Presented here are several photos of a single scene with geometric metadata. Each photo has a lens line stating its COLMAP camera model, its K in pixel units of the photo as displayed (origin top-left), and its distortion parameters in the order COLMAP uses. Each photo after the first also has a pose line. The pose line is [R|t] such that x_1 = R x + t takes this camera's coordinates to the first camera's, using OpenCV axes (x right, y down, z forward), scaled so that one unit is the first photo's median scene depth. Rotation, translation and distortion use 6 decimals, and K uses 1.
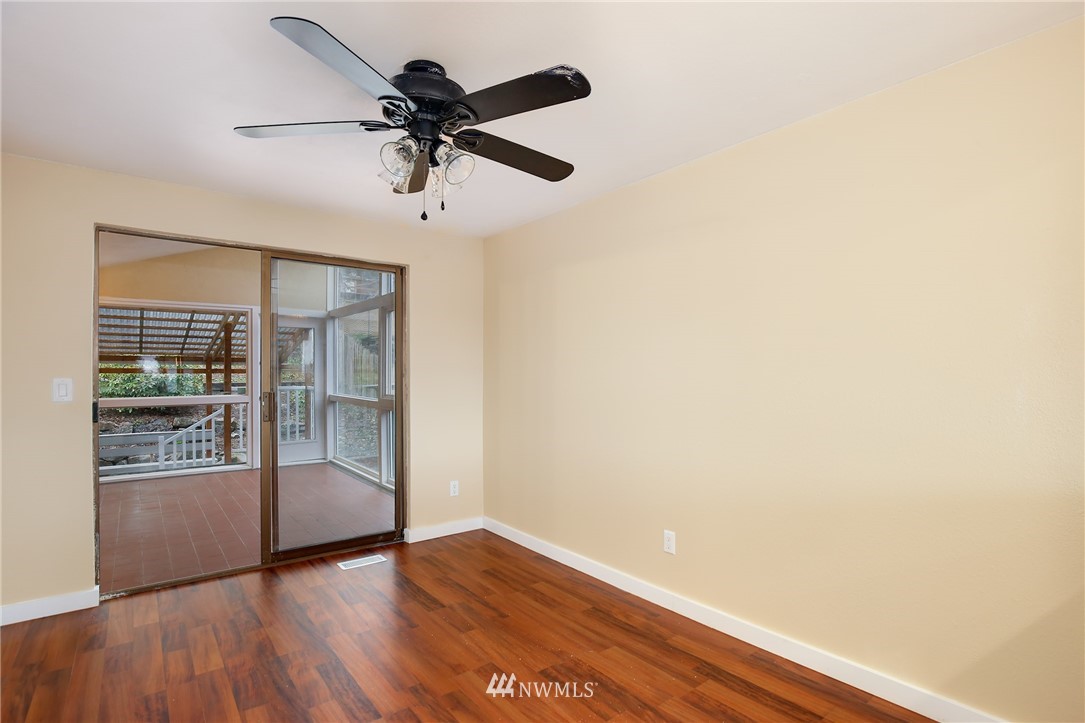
lens RADIAL K [[505.7, 0, 540.3], [0, 505.7, 360.3], [0, 0, 1]] dist [-0.030314, 0.004838]
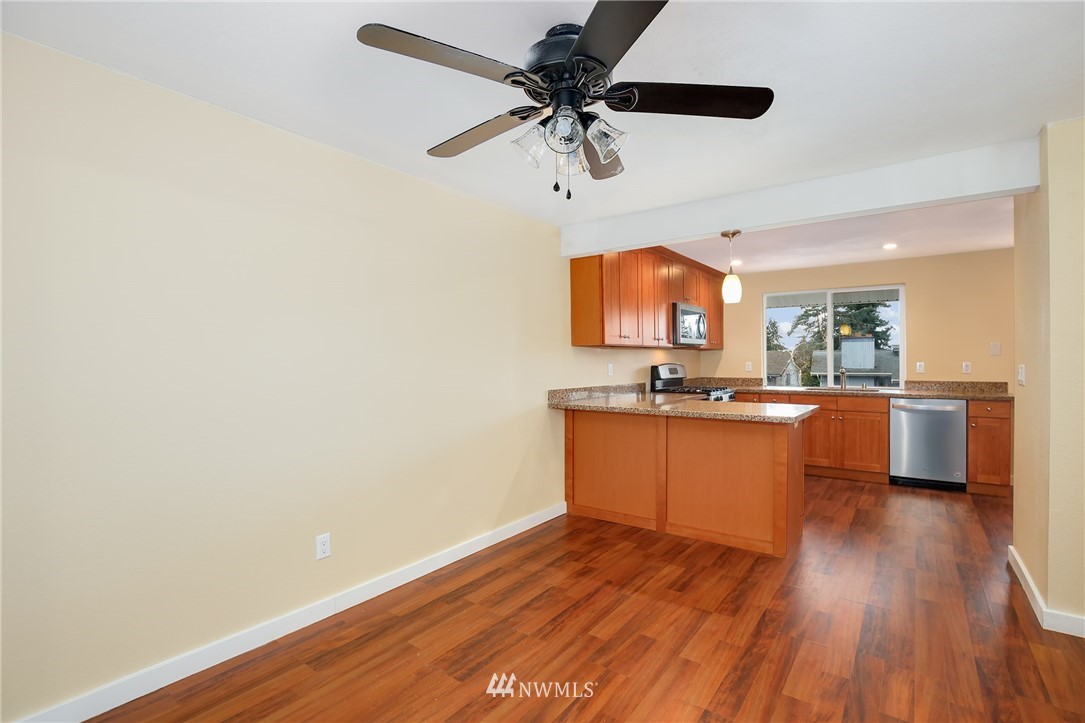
lens RADIAL K [[505.7, 0, 538.1], [0, 505.7, 363.5], [0, 0, 1]] dist [-0.030314, 0.004838]
pose [[-0.224646, -0.006672, 0.974418, -0.836316], [-0.016031, 0.999867, 0.003150, 0.021310], [-0.974309, -0.014914, -0.224723, 0.959457]]
